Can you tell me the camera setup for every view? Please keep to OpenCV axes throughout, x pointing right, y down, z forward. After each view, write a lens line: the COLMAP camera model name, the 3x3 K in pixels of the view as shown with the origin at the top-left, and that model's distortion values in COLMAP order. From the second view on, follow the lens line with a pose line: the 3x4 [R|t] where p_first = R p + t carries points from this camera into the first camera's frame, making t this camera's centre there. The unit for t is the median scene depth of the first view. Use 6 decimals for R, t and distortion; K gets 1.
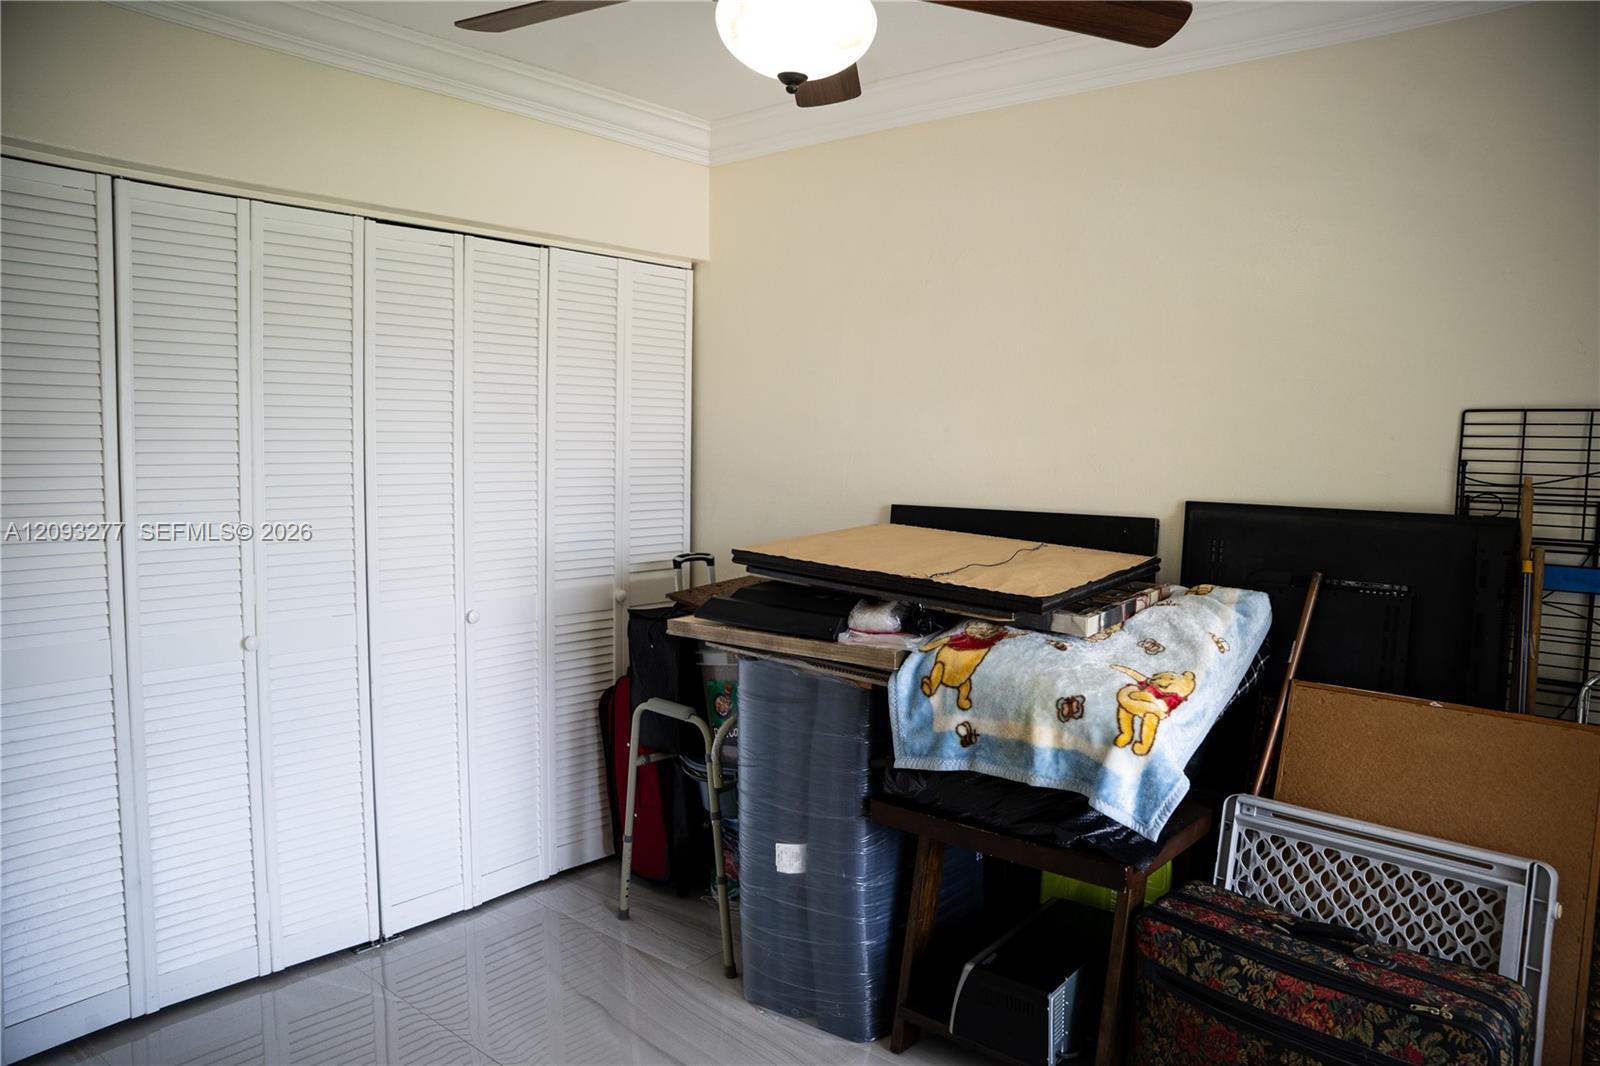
lens RADIAL K [[1099.3, 0, 800.0], [0, 1099.3, 533.0], [0, 0, 1]] dist [-0.178376, 0.125072]
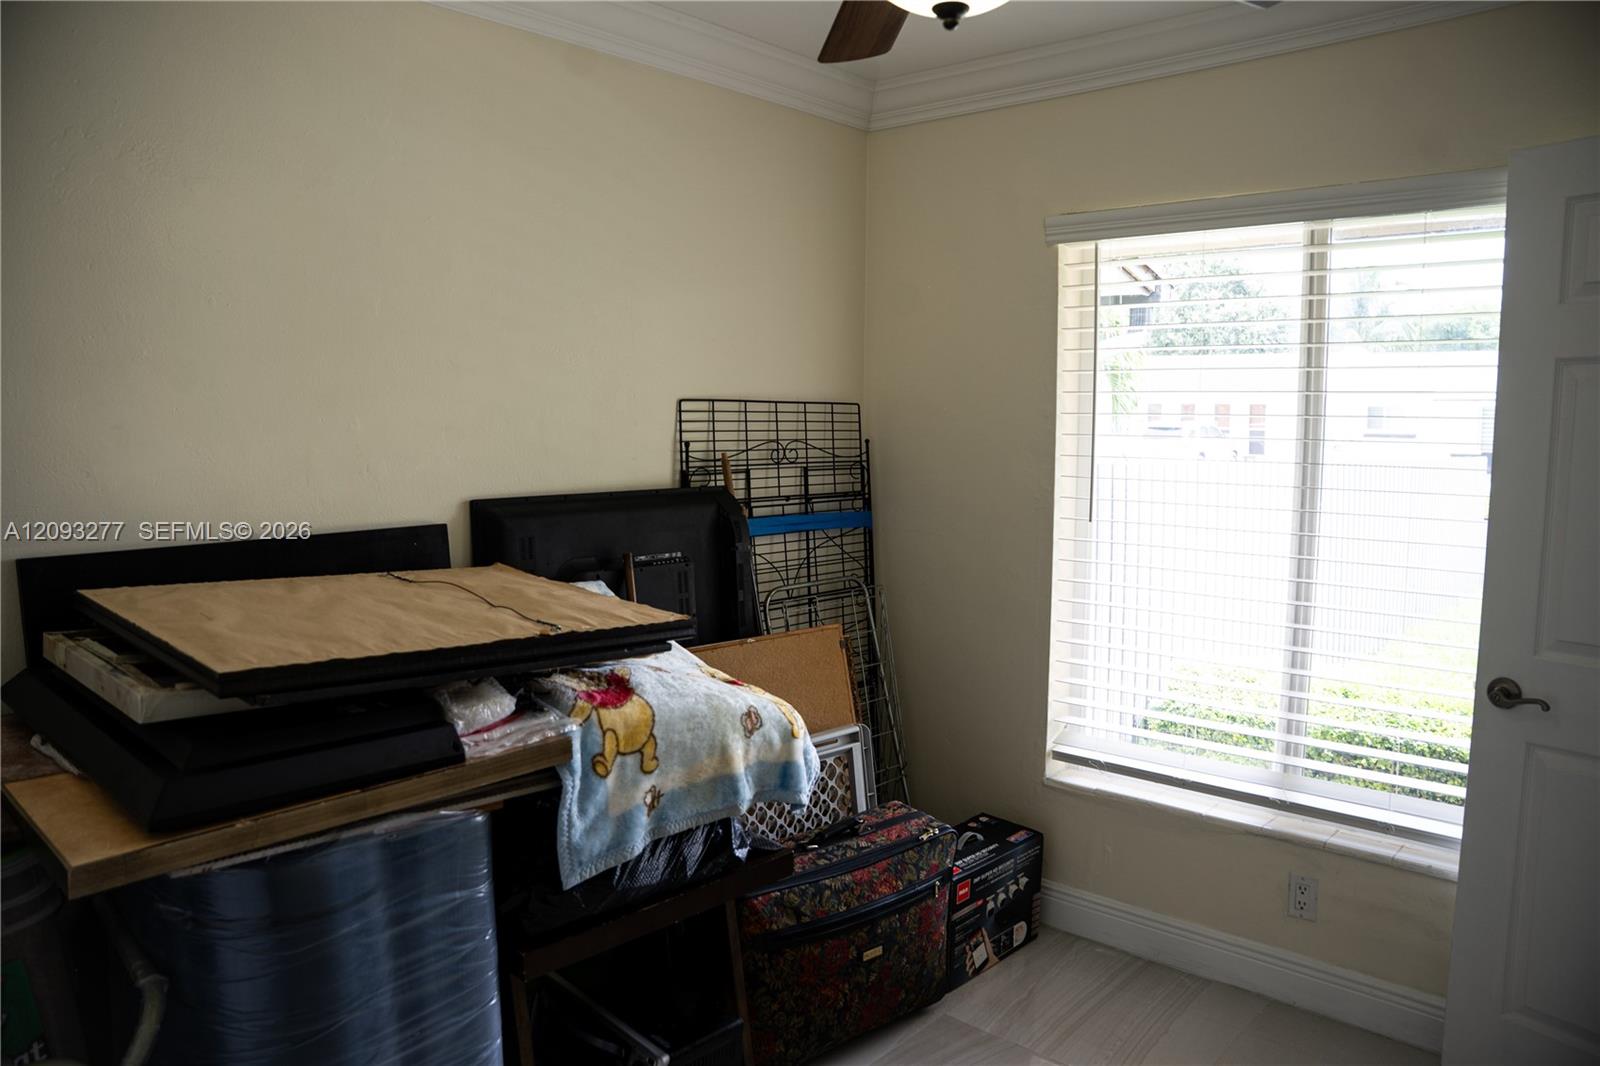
lens RADIAL K [[1099.3, 0, 800.0], [0, 1099.3, 533.0], [0, 0, 1]] dist [-0.178376, 0.125072]
pose [[0.033293, -0.118374, 0.992411, -0.627069], [0.076042, 0.990383, 0.115581, -0.101645], [-0.996549, 0.071617, 0.041974, 0.824184]]
